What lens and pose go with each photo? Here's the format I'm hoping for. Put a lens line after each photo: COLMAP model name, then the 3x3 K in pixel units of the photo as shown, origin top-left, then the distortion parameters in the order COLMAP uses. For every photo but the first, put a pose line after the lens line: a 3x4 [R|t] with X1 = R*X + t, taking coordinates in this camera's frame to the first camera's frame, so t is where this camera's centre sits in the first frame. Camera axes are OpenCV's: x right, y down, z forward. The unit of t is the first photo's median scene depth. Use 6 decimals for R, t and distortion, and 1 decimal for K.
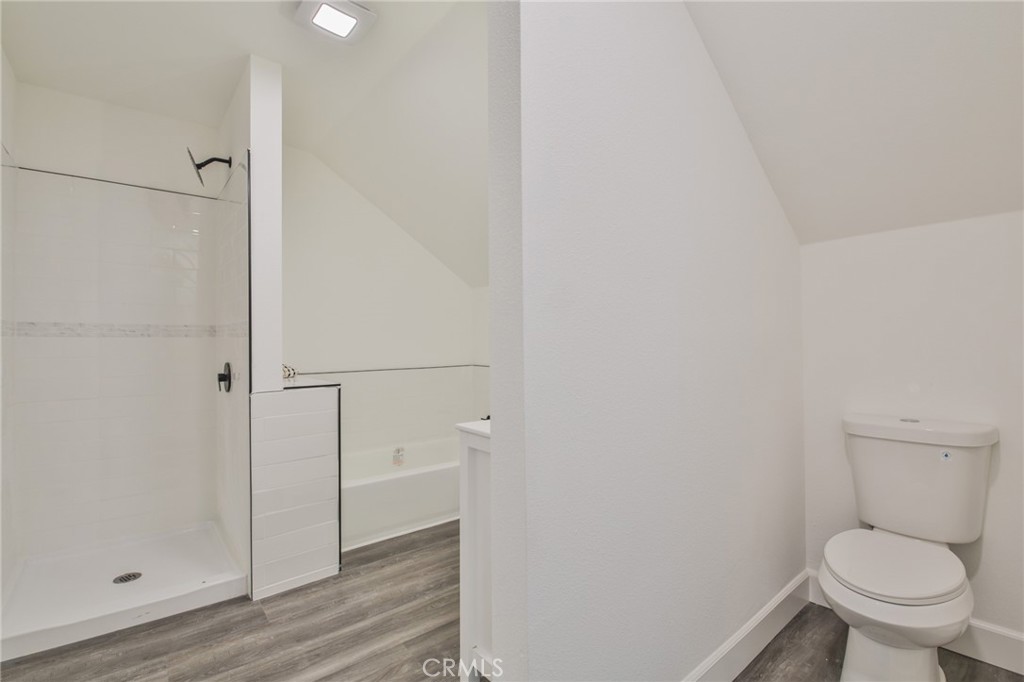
lens RADIAL K [[462.8, 0, 510.6], [0, 462.8, 335.0], [0, 0, 1]] dist [0.002411, -0.012777]
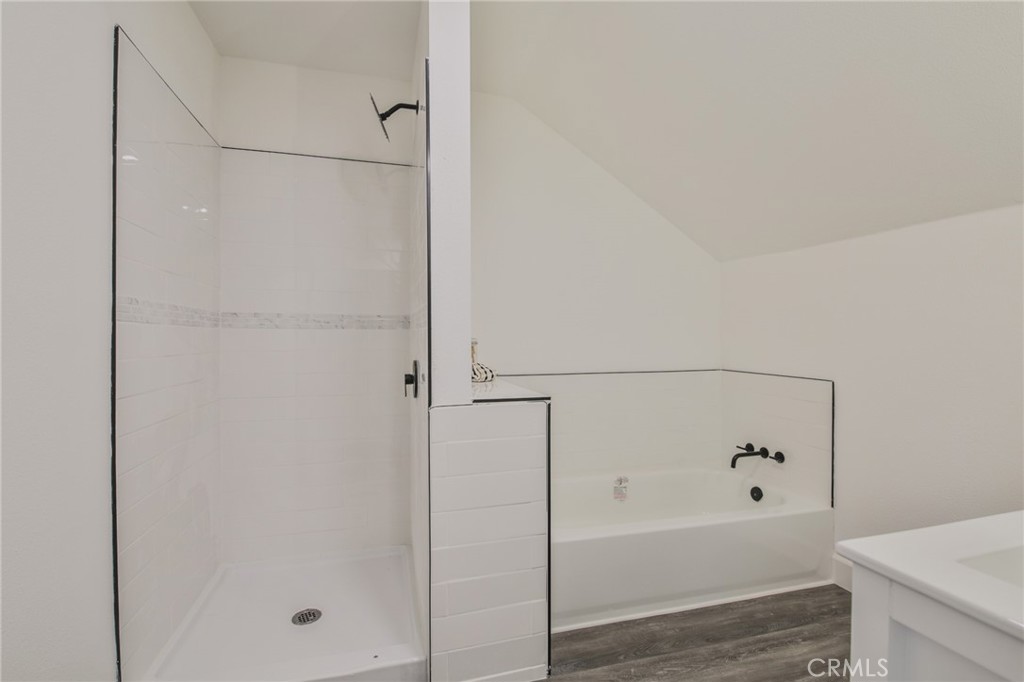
lens RADIAL K [[462.8, 0, 510.6], [0, 462.8, 335.0], [0, 0, 1]] dist [0.002411, -0.012777]
pose [[0.909933, 0.003220, -0.414744, -0.135567], [0.000277, 0.999965, 0.008370, 0.009304], [0.414756, -0.007732, 0.909900, 0.350229]]
